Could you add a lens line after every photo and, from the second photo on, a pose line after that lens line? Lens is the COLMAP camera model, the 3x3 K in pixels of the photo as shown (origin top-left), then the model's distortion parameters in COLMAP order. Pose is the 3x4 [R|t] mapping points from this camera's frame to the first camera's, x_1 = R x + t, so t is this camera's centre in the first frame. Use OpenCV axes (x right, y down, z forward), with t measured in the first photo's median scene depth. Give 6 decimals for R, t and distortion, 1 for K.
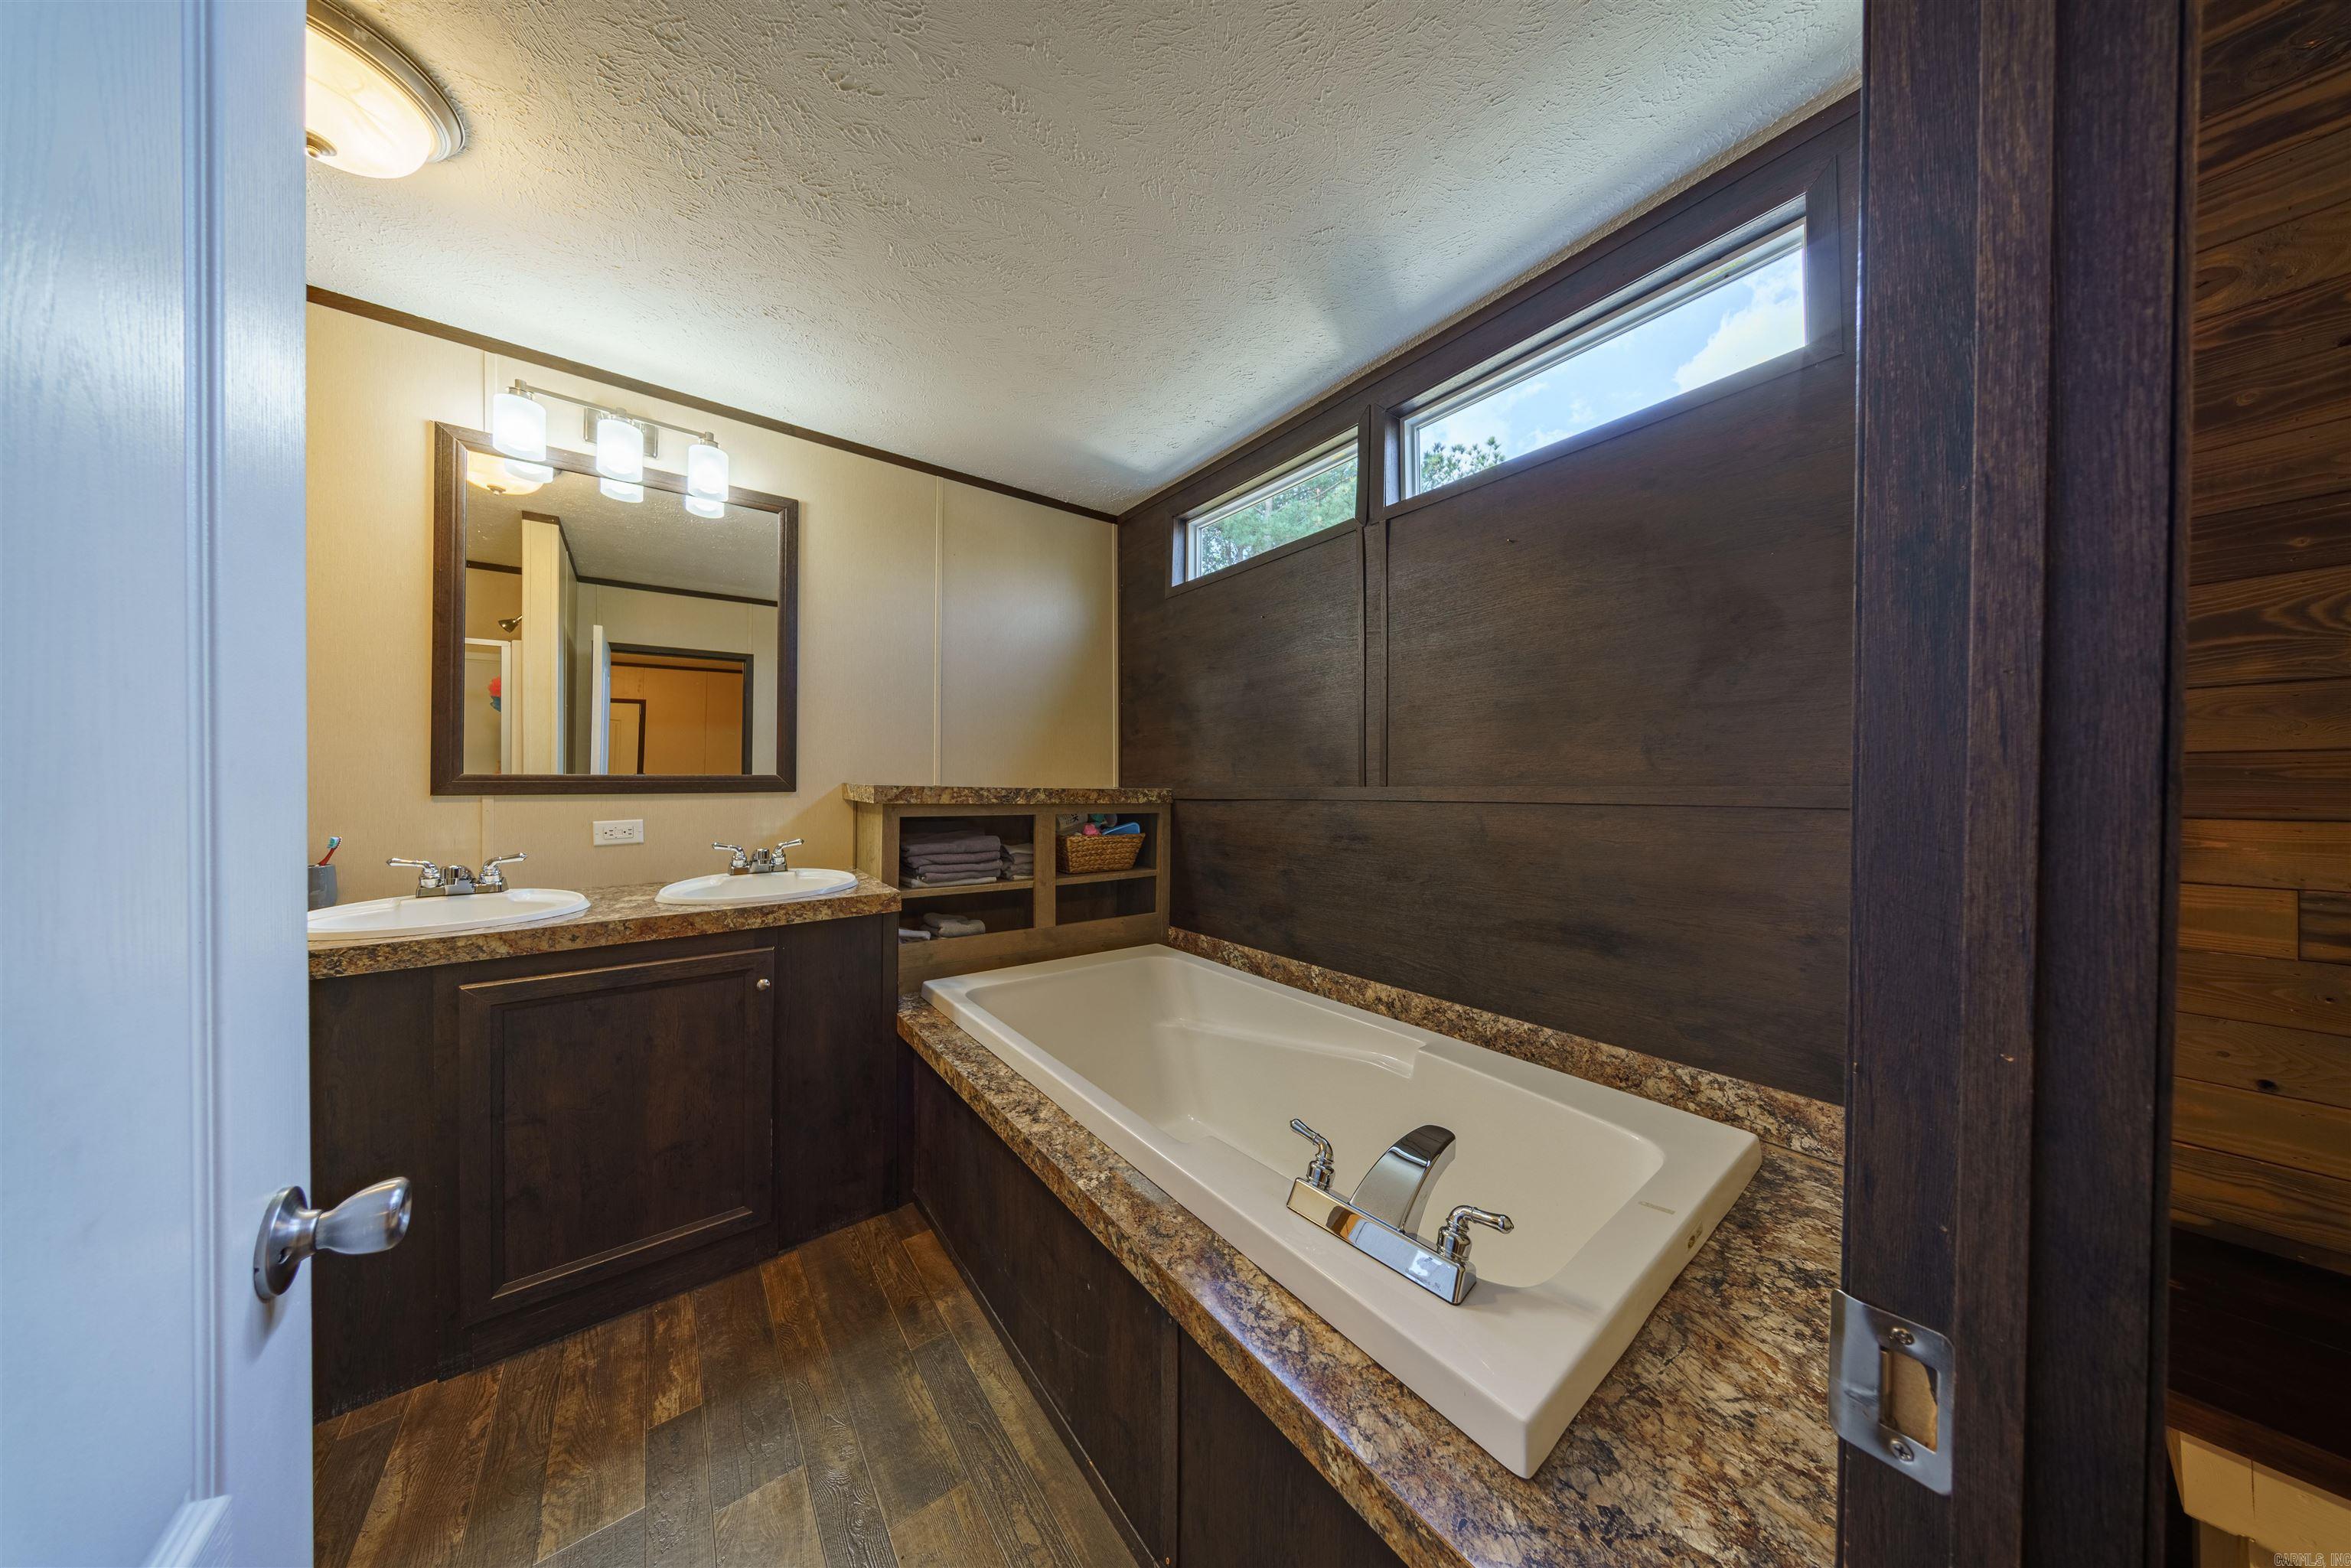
lens RADIAL K [[664.8, 0, 1186.4], [0, 664.8, 778.8], [0, 0, 1]] dist [-0.000434, 0.000011]
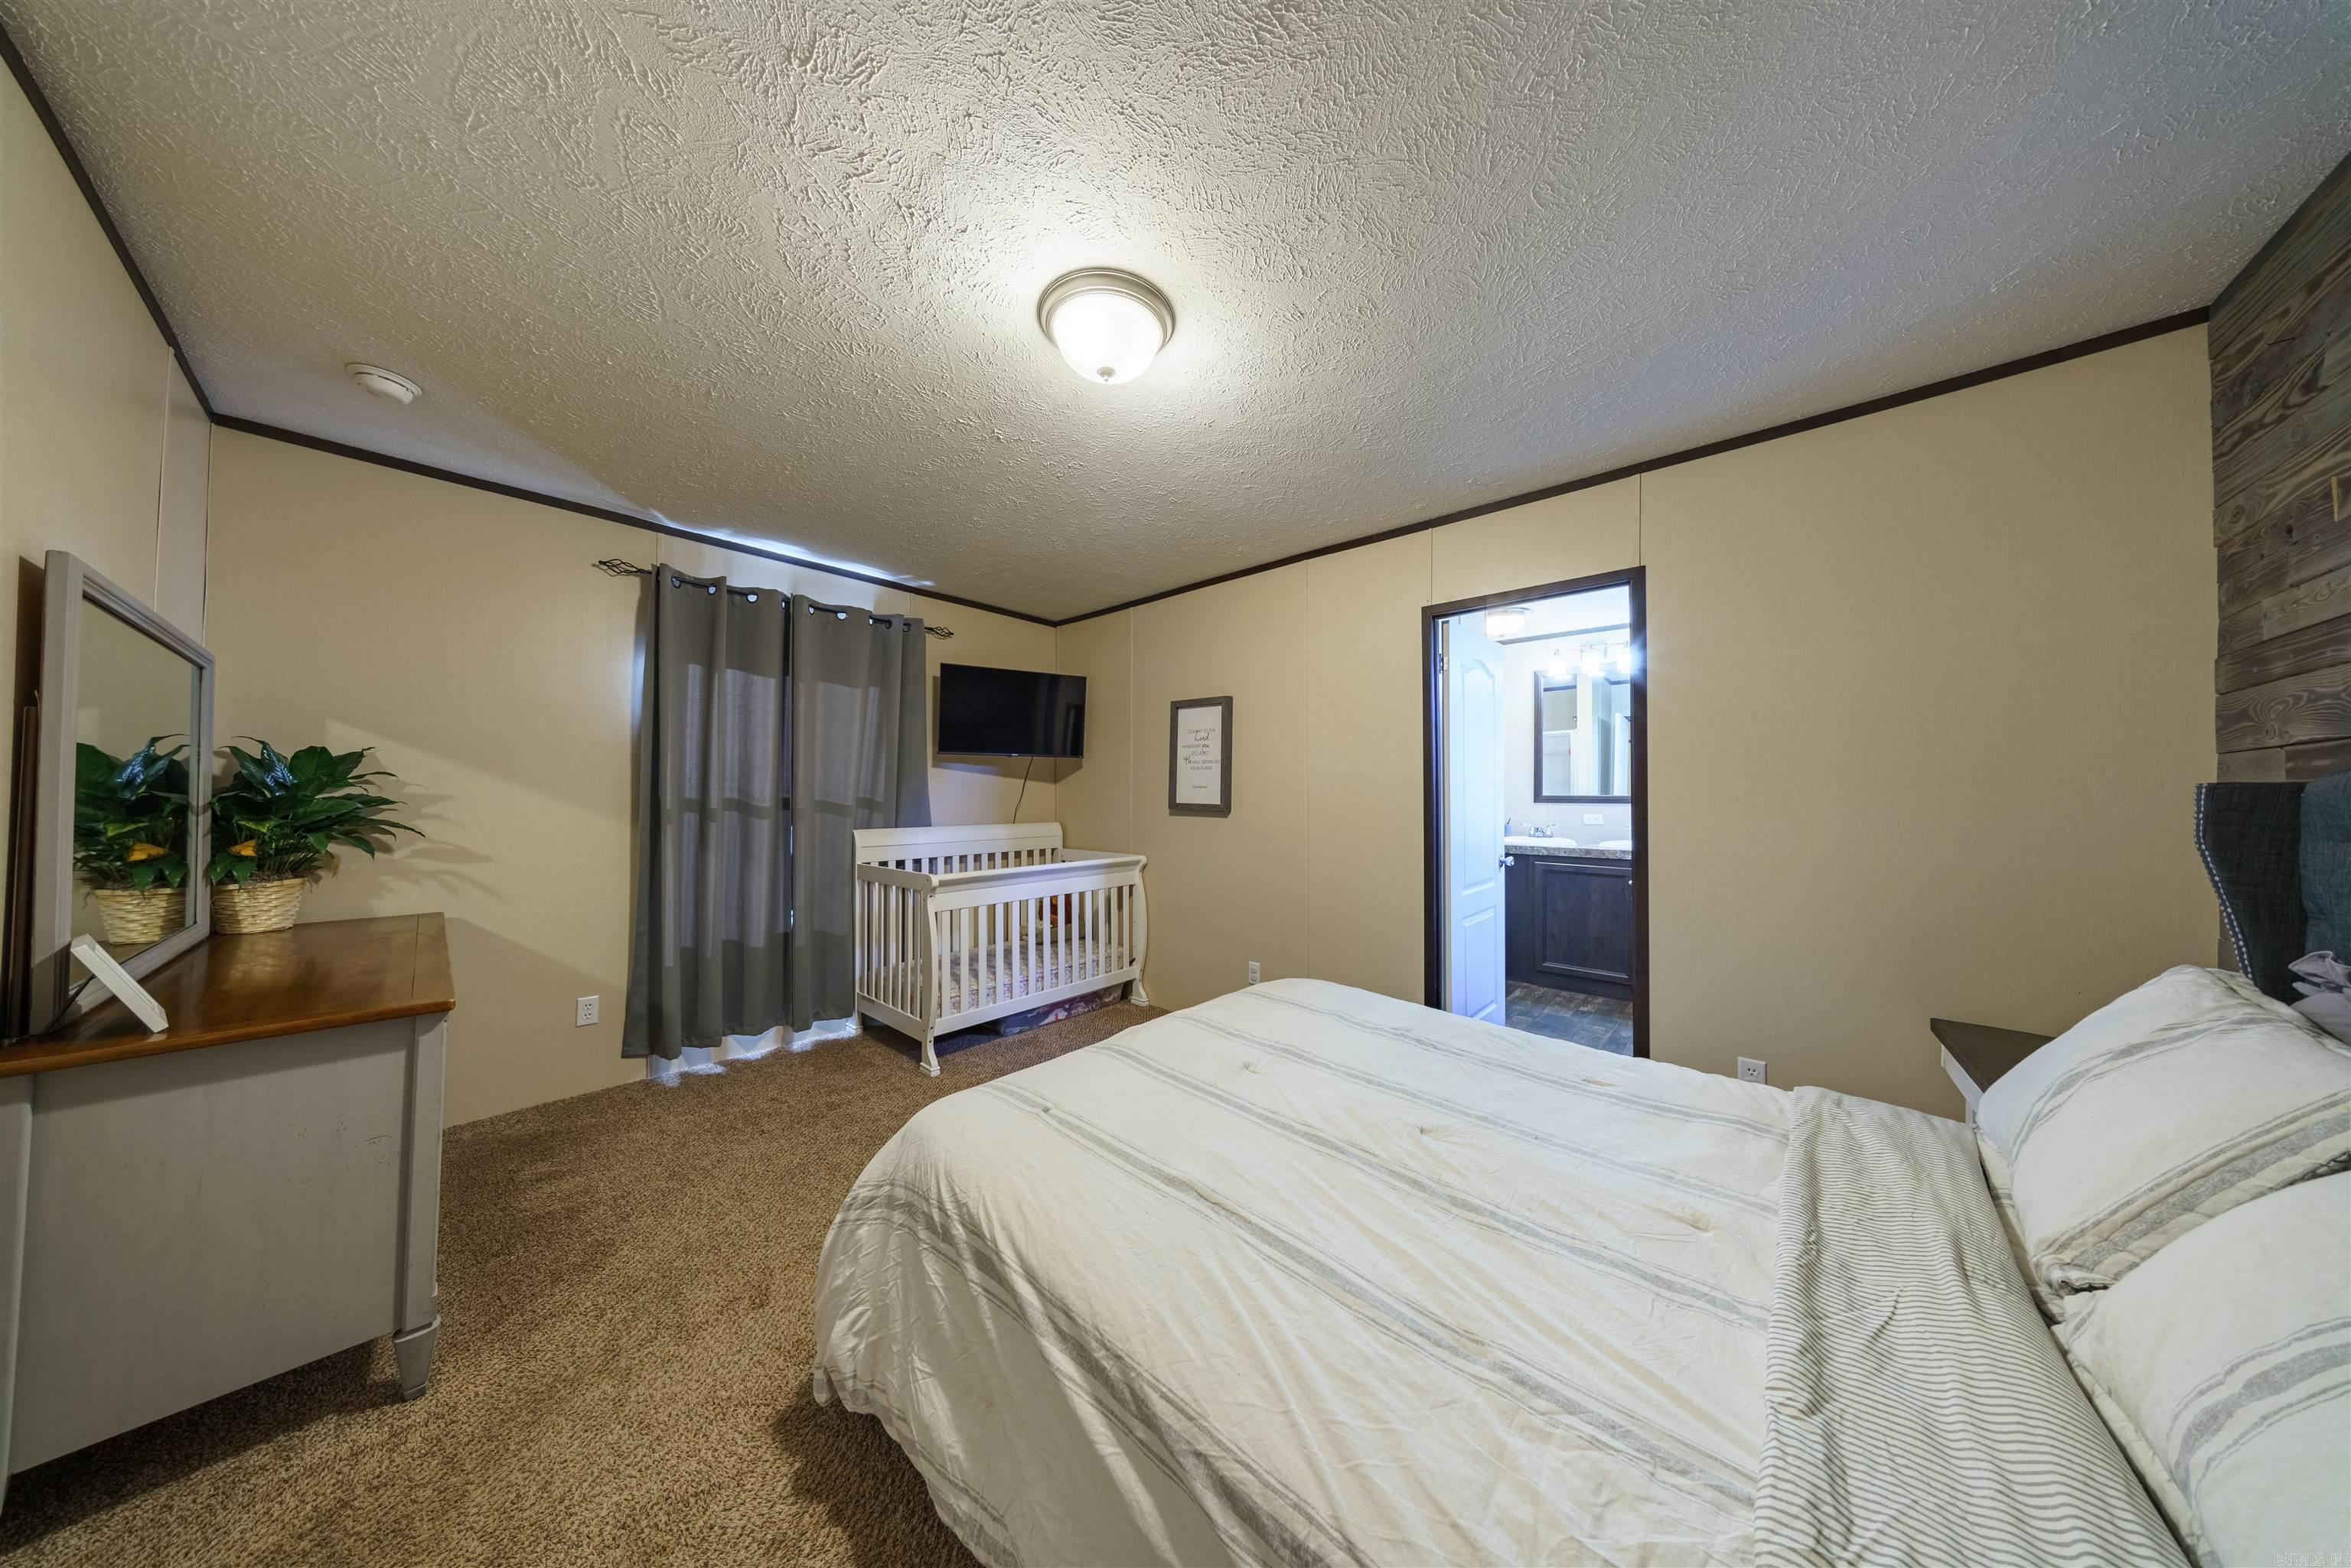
lens RADIAL K [[664.8, 0, 1181.5], [0, 664.8, 784.1], [0, 0, 1]] dist [-0.000434, 0.000011]
pose [[0.194821, -0.010782, -0.980780, 1.594583], [-0.012554, 0.999830, -0.013485, 0.003299], [0.980758, 0.014940, 0.194653, -1.207732]]
